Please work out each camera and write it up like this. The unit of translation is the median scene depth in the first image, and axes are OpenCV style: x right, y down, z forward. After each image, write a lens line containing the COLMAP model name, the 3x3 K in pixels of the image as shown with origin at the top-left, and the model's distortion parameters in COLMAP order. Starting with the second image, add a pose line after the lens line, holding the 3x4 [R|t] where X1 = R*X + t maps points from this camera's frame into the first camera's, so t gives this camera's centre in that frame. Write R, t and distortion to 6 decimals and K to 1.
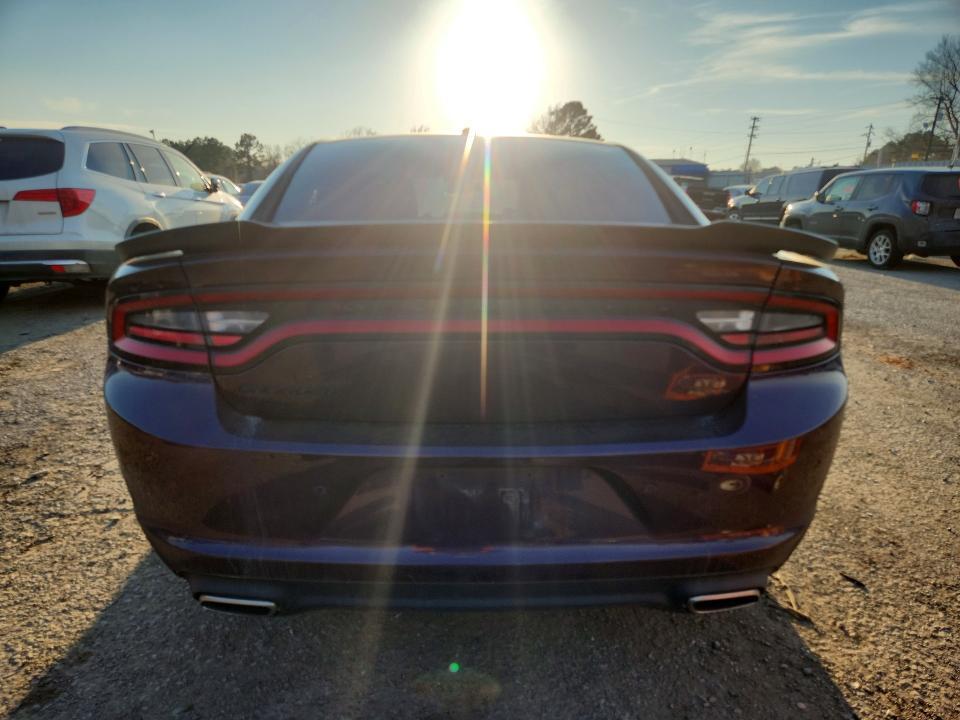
lens RADIAL K [[728.0, 0, 470.4], [0, 728.0, 340.2], [0, 0, 1]] dist [0.032131, -0.022196]
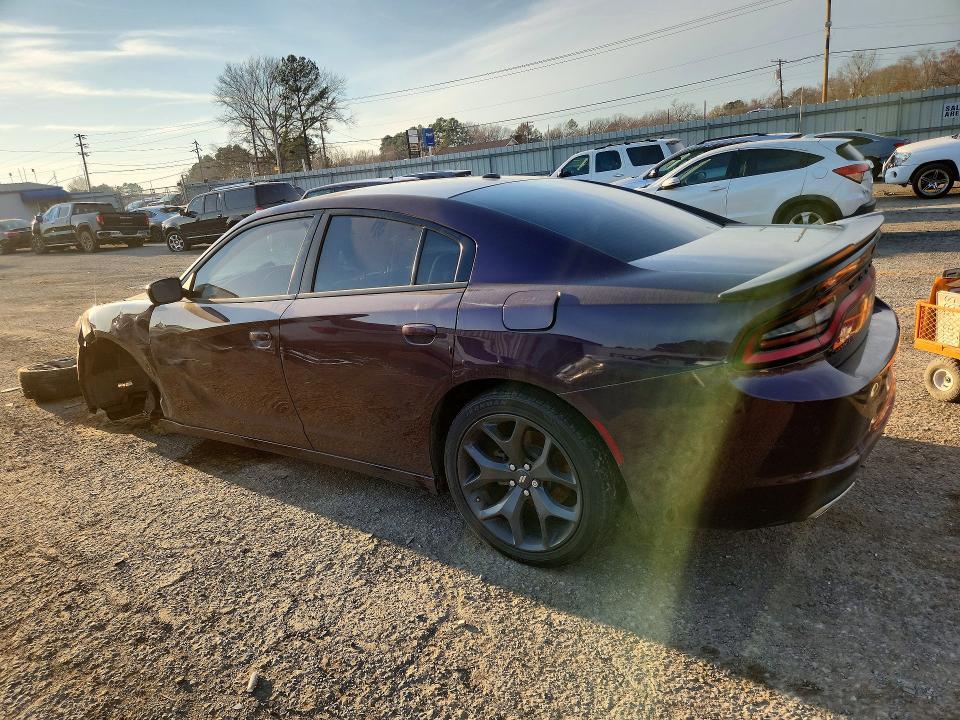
lens RADIAL K [[728.0, 0, 470.4], [0, 728.0, 340.2], [0, 0, 1]] dist [0.032131, -0.022196]
pose [[0.540929, -0.252136, 0.802386, -0.195159], [0.259691, 0.957463, 0.125796, -0.037031], [-0.799973, 0.140326, 0.583397, 0.068725]]
